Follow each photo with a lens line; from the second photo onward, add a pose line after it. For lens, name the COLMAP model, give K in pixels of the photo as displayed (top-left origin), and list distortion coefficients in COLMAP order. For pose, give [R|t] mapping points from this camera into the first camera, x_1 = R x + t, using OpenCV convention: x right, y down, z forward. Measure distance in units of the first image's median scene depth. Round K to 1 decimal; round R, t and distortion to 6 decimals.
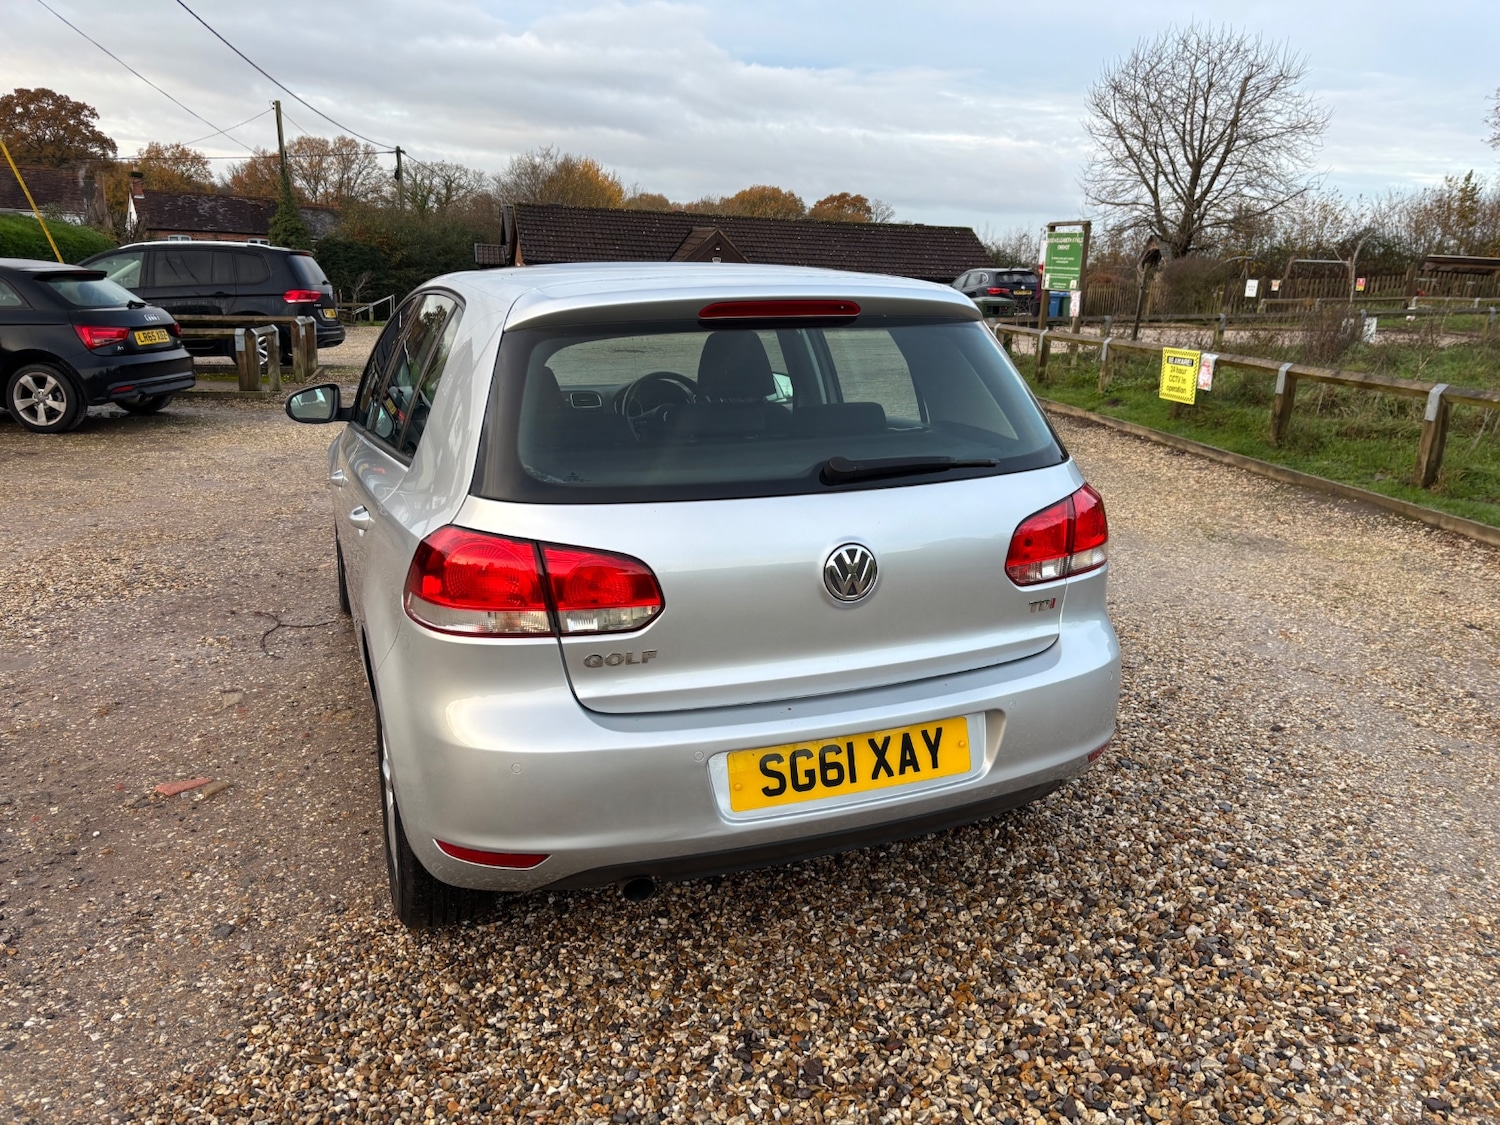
lens RADIAL K [[1133.6, 0, 750.7], [0, 1133.6, 561.6], [0, 0, 1]] dist [0.051247, -0.052018]
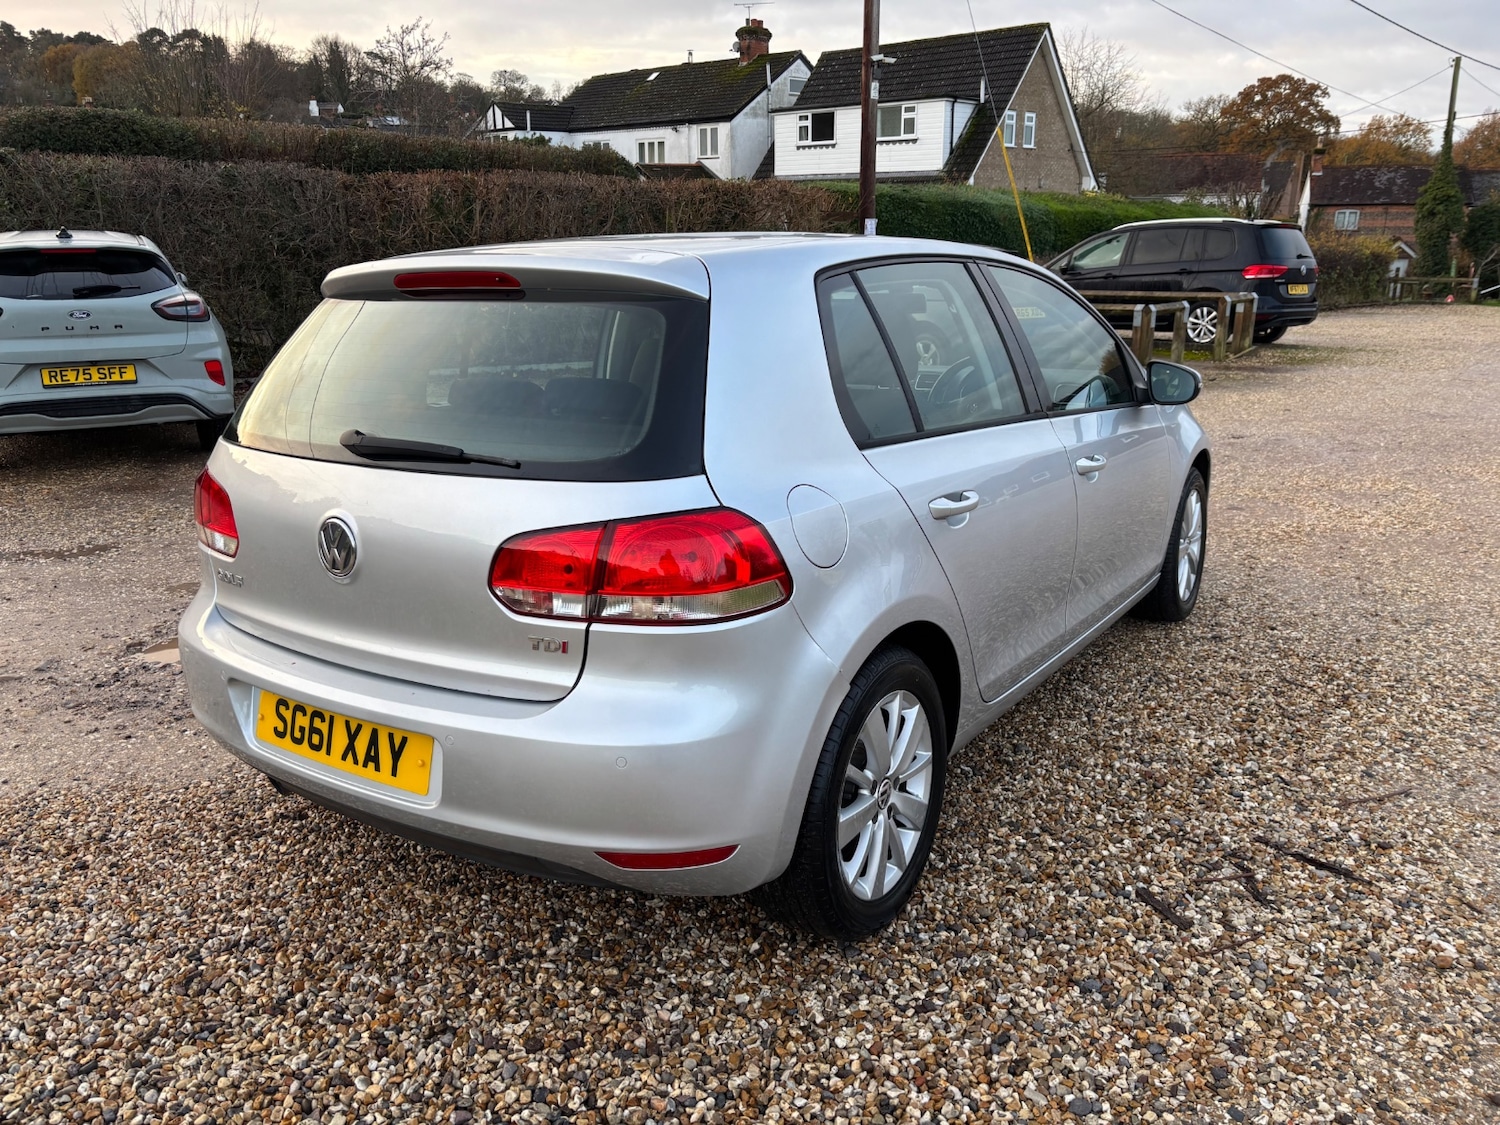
lens RADIAL K [[1133.6, 0, 751.5], [0, 1133.6, 566.8], [0, 0, 1]] dist [0.051247, -0.052018]
pose [[0.585127, 0.200227, -0.785834, 0.198140], [-0.181746, 0.976768, 0.113549, -0.027827], [0.790313, 0.076382, 0.607923, 0.124759]]
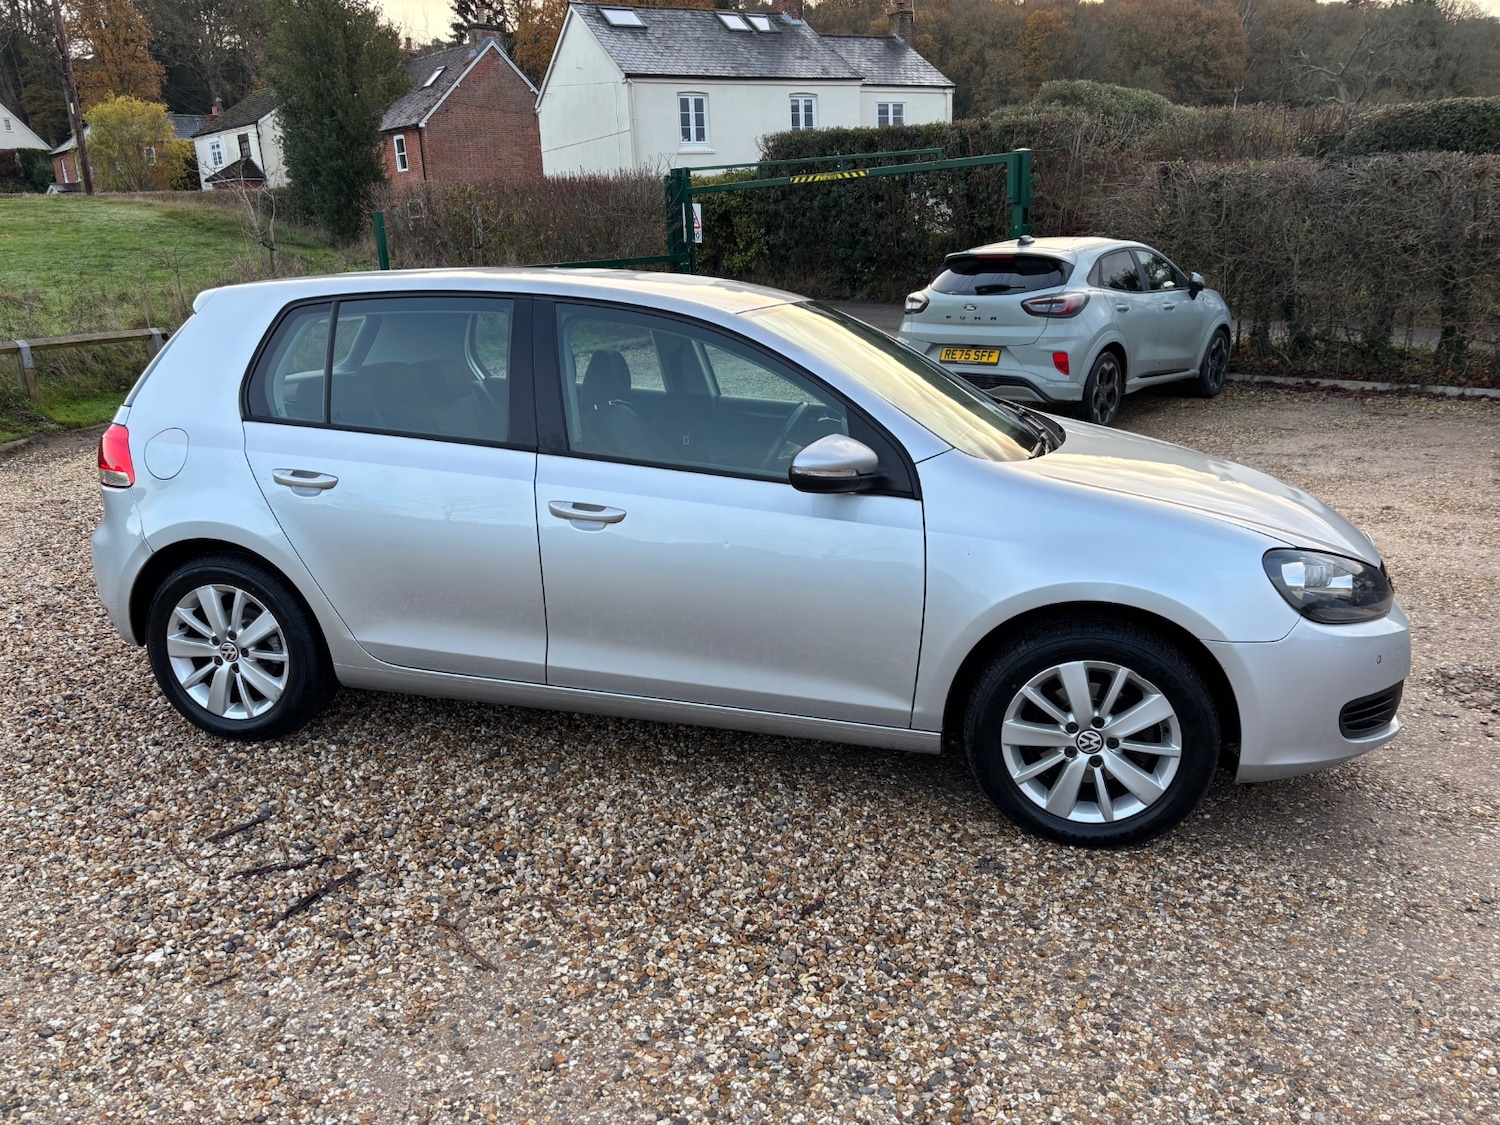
lens RADIAL K [[1133.6, 0, 742.0], [0, 1133.6, 561.3], [0, 0, 1]] dist [0.051247, -0.052018]
pose [[-0.585022, 0.207805, -0.783943, 0.213332], [-0.193417, 0.902977, 0.383697, -0.132573], [0.787616, 0.376099, -0.488068, 0.511744]]
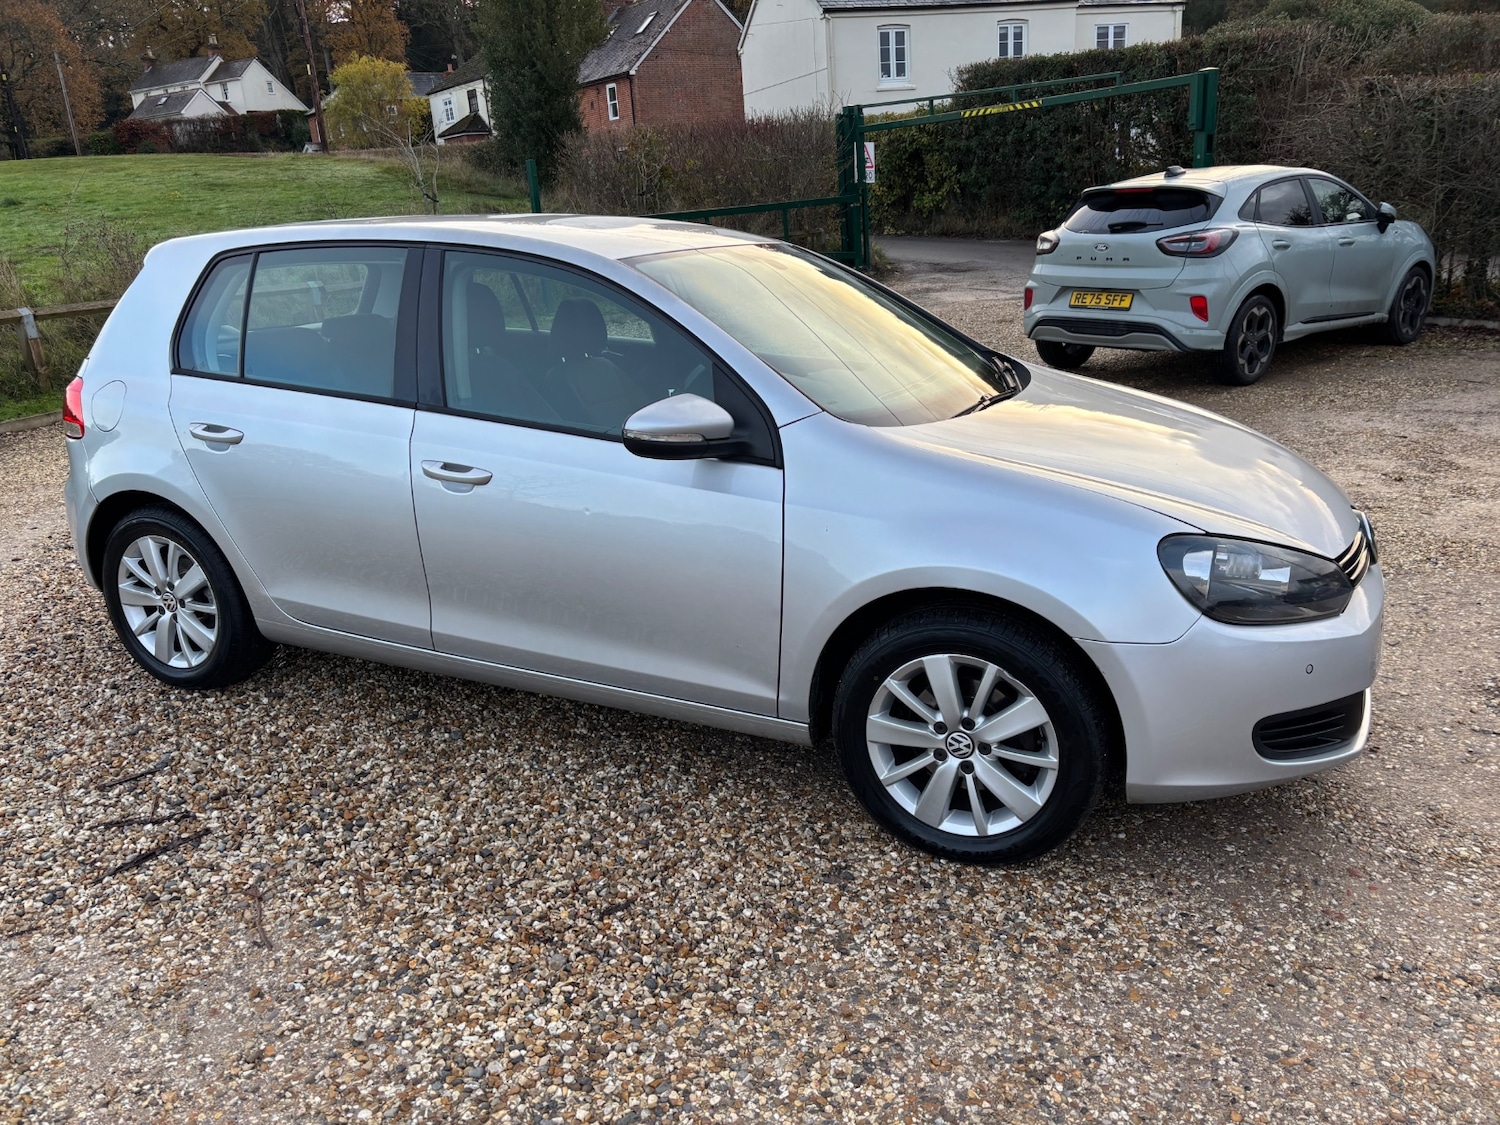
lens RADIAL K [[1133.6, 0, 761.9], [0, 1133.6, 562.7], [0, 0, 1]] dist [0.051247, -0.052018]
pose [[-0.718054, 0.223001, -0.659294, 0.147765], [-0.145376, 0.878327, 0.455420, -0.141689], [0.680635, 0.422862, -0.598267, 0.554801]]
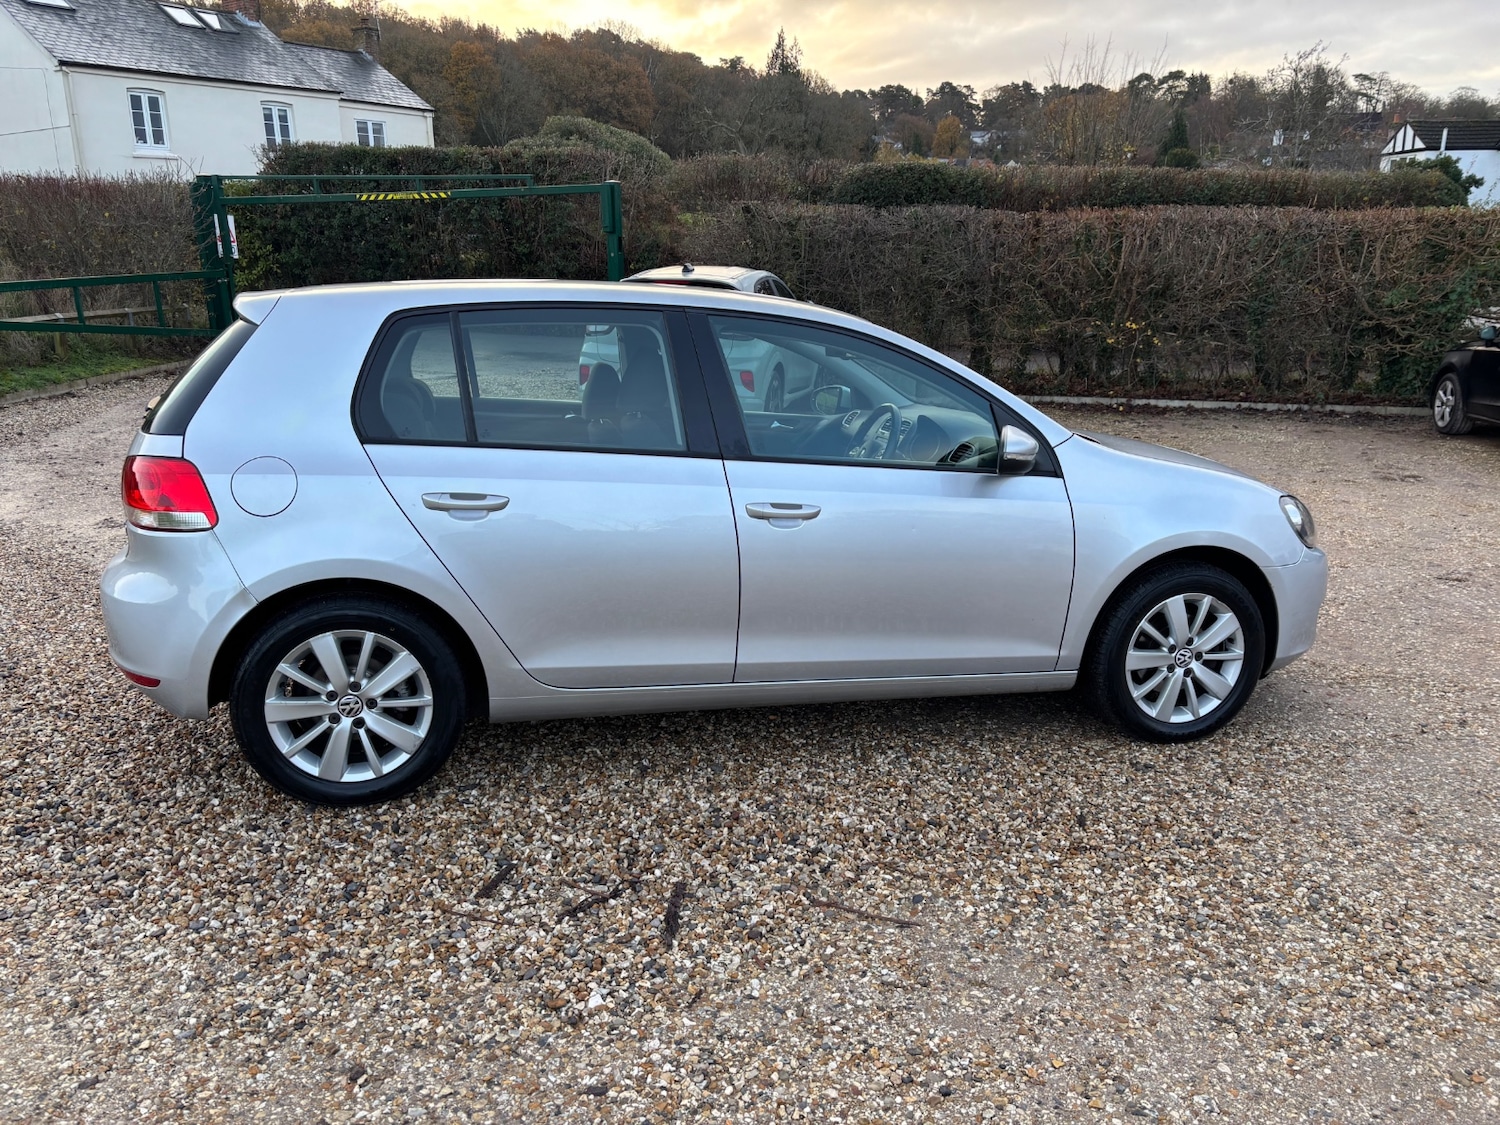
lens RADIAL K [[1133.6, 0, 761.5], [0, 1133.6, 564.6], [0, 0, 1]] dist [0.051247, -0.052018]
pose [[-0.133213, 0.228344, -0.964424, 0.296798], [-0.253711, 0.932815, 0.255904, -0.092532], [0.958063, 0.278775, -0.066330, 0.368256]]
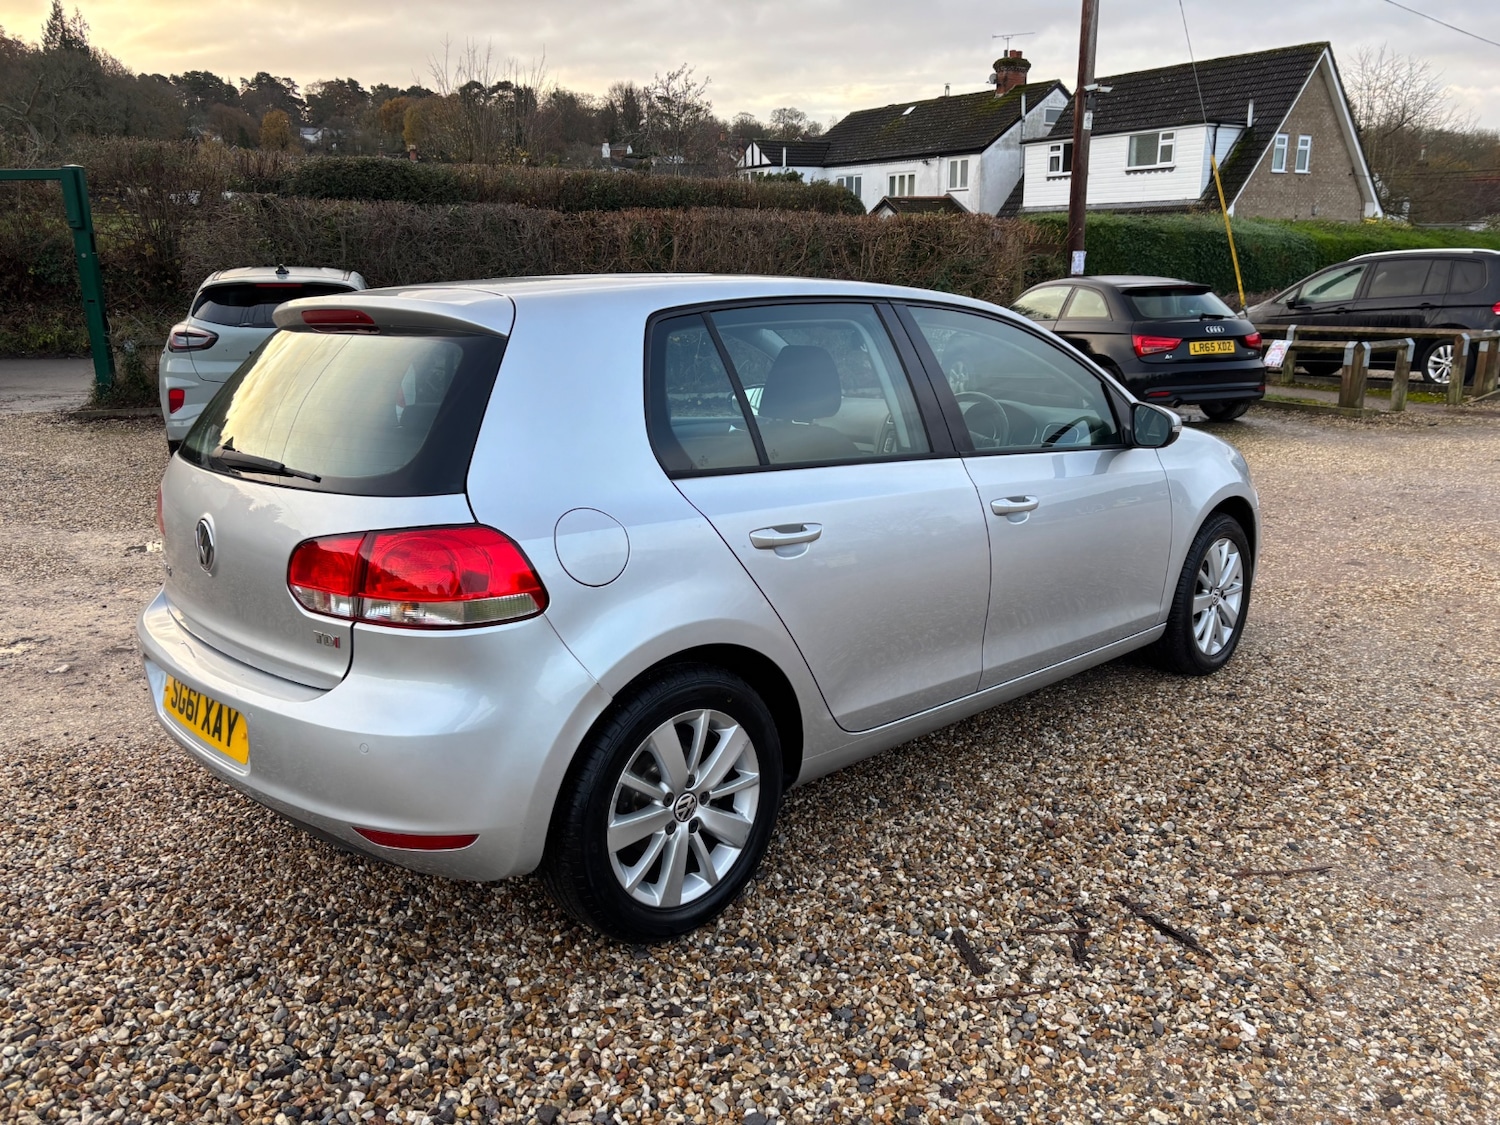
lens RADIAL K [[1133.6, 0, 762.8], [0, 1133.6, 567.3], [0, 0, 1]] dist [0.051247, -0.052018]
pose [[0.395846, 0.207474, -0.894573, 0.246776], [-0.211719, 0.968519, 0.130939, -0.043745], [0.893577, 0.137567, 0.427311, 0.185328]]
